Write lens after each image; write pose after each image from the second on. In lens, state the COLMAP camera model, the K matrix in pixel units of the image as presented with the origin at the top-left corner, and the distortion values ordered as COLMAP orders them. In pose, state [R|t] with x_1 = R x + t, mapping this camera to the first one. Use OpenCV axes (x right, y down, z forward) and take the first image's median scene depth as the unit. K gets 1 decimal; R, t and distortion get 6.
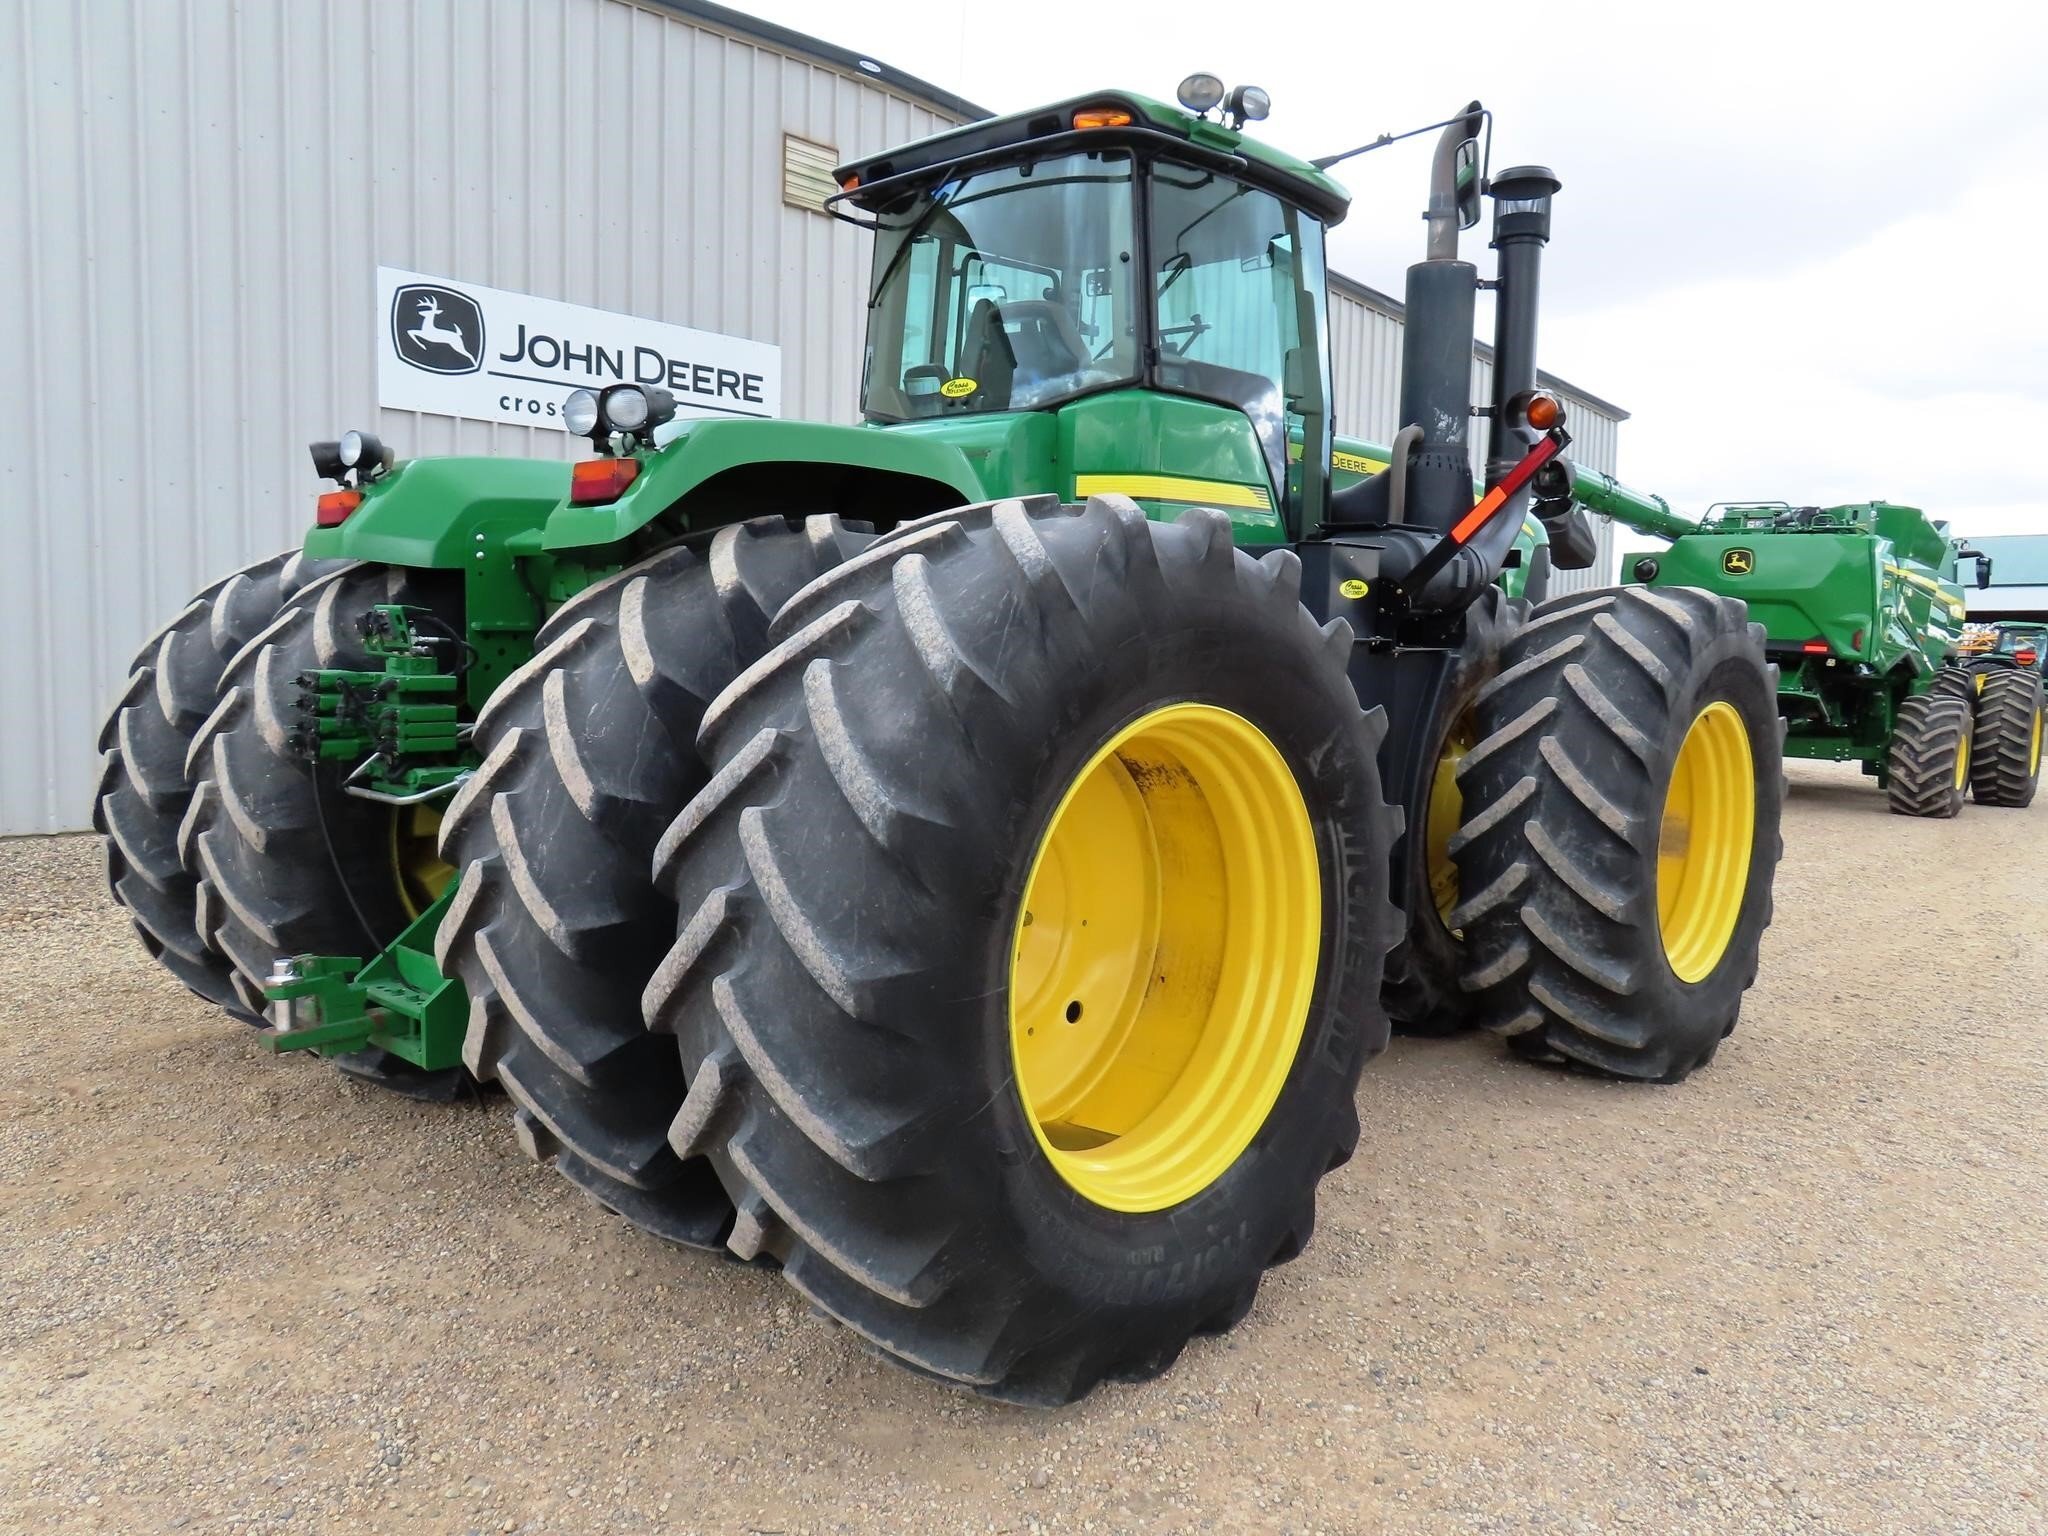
lens RADIAL K [[1491.2, 0, 1072.2], [0, 1491.2, 748.1], [0, 0, 1]] dist [-0.003117, -0.001514]
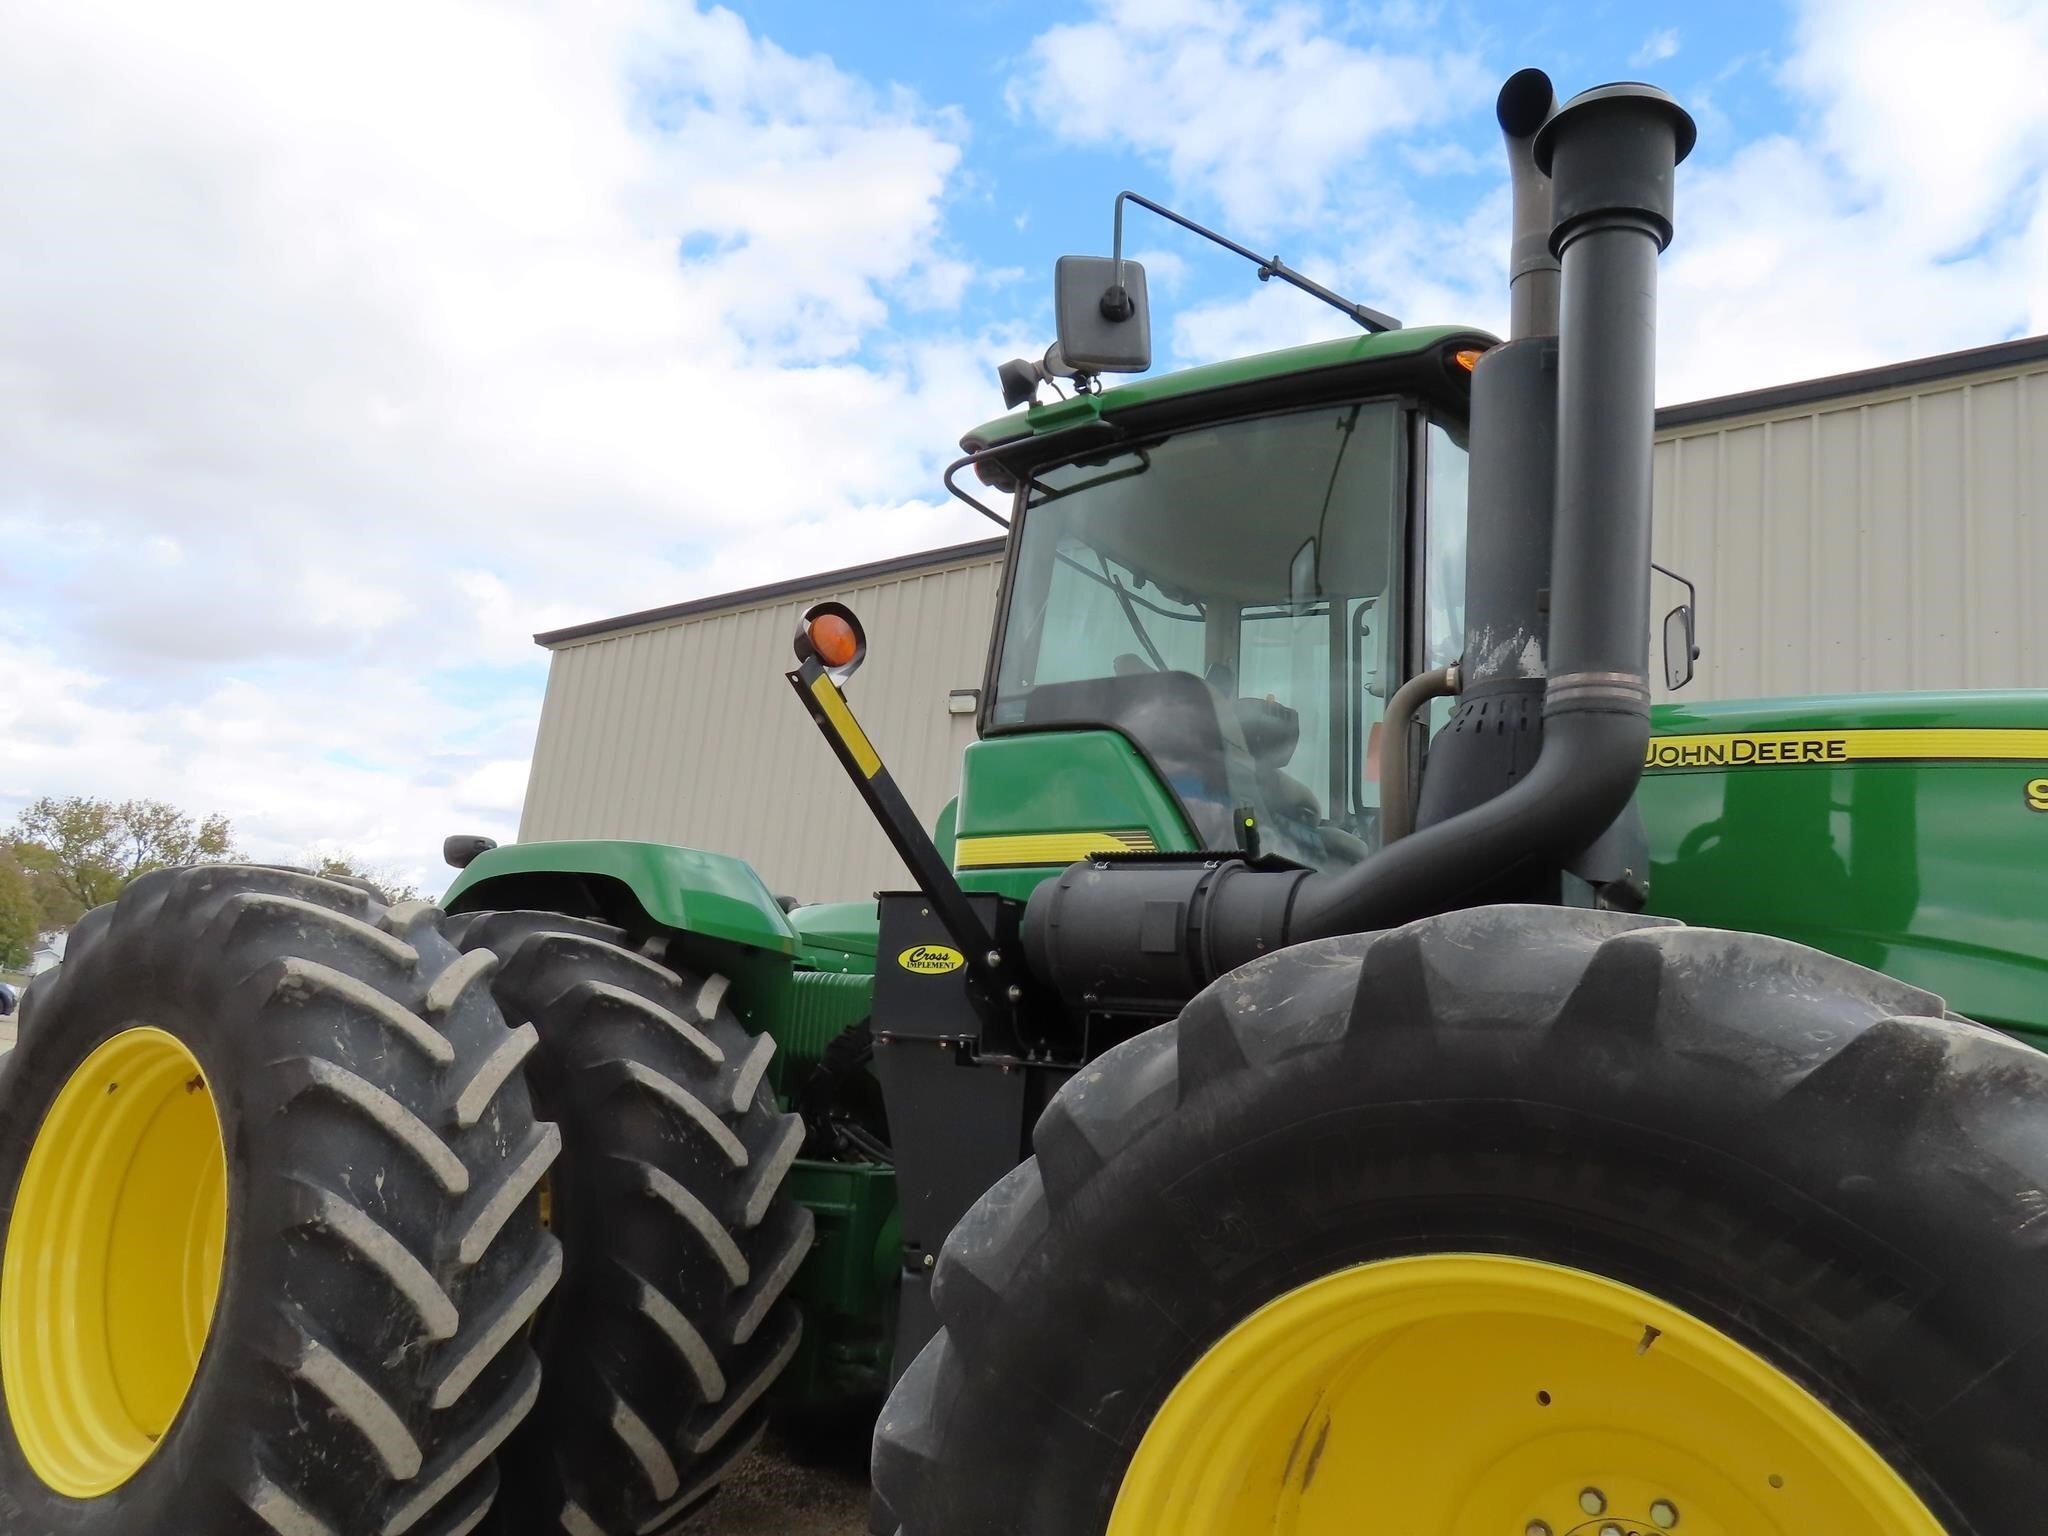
lens RADIAL K [[1473.6, 0, 1024.0], [0, 1473.6, 768.0], [0, 0, 1]] dist [0.003999, -0.005021]
pose [[0.117247, -0.204236, -0.971875, 0.777583], [-0.164497, 0.961112, -0.221819, -0.046953], [0.979384, 0.185878, 0.079092, 0.898642]]
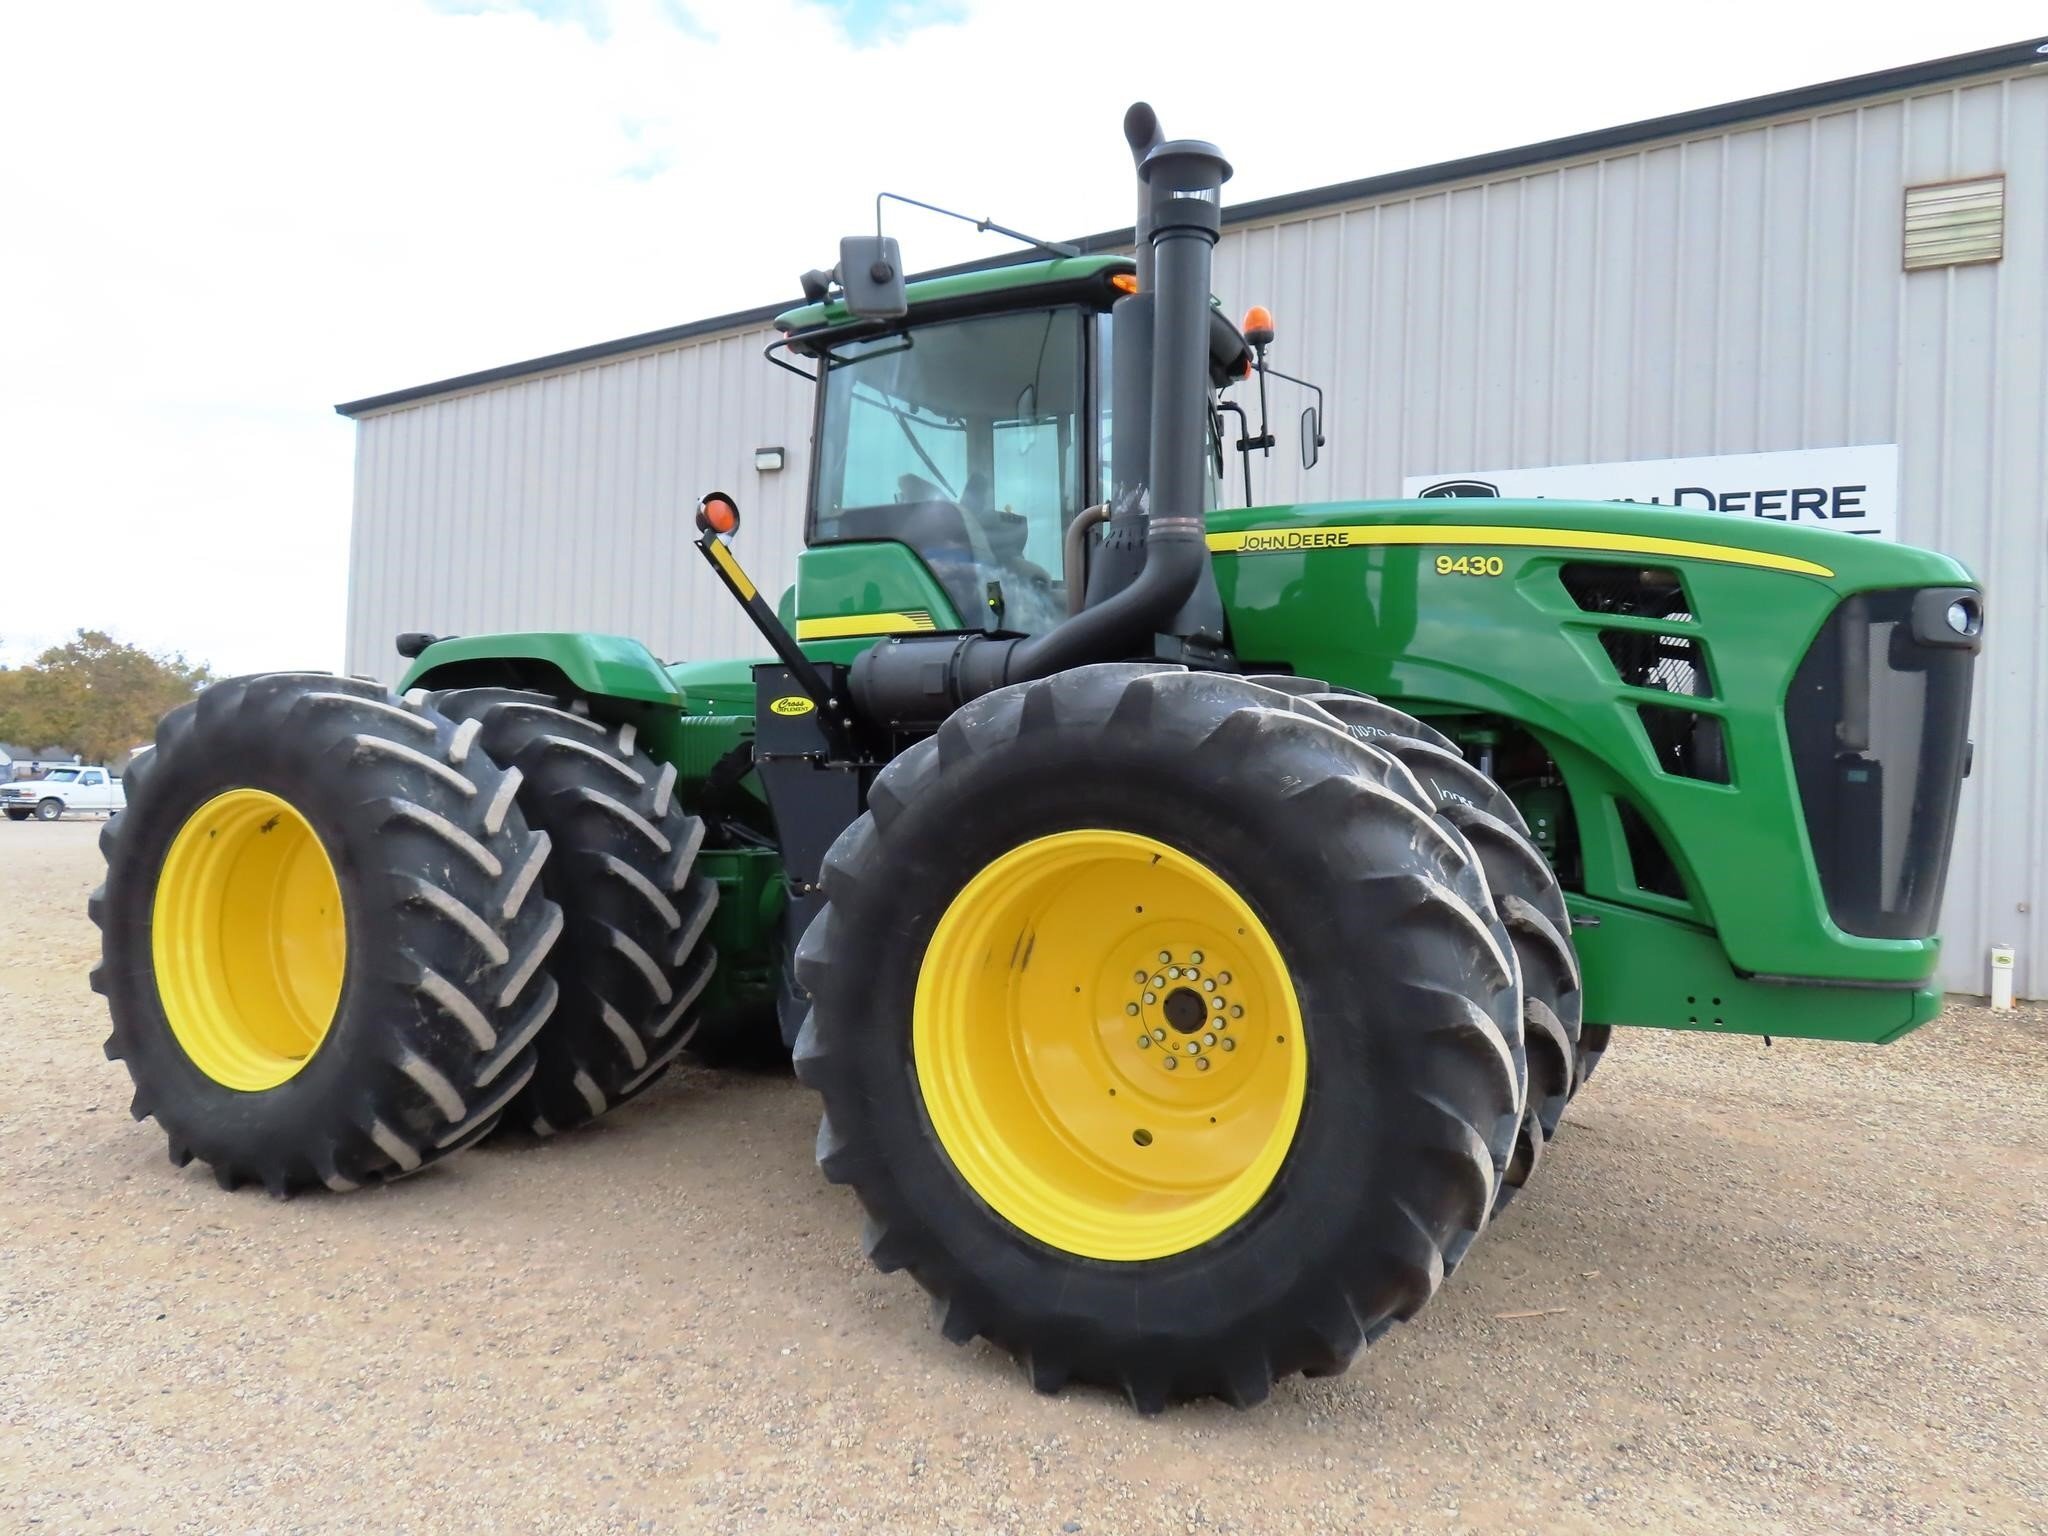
lens RADIAL K [[1487.9, 0, 1026.2], [0, 1487.9, 758.7], [0, 0, 1]] dist [-0.001520, 0.002438]
pose [[0.234857, -0.035175, -0.971393, 1.129597], [-0.083445, 0.994926, -0.056202, -0.024426], [0.968441, 0.094257, 0.230731, 0.852343]]
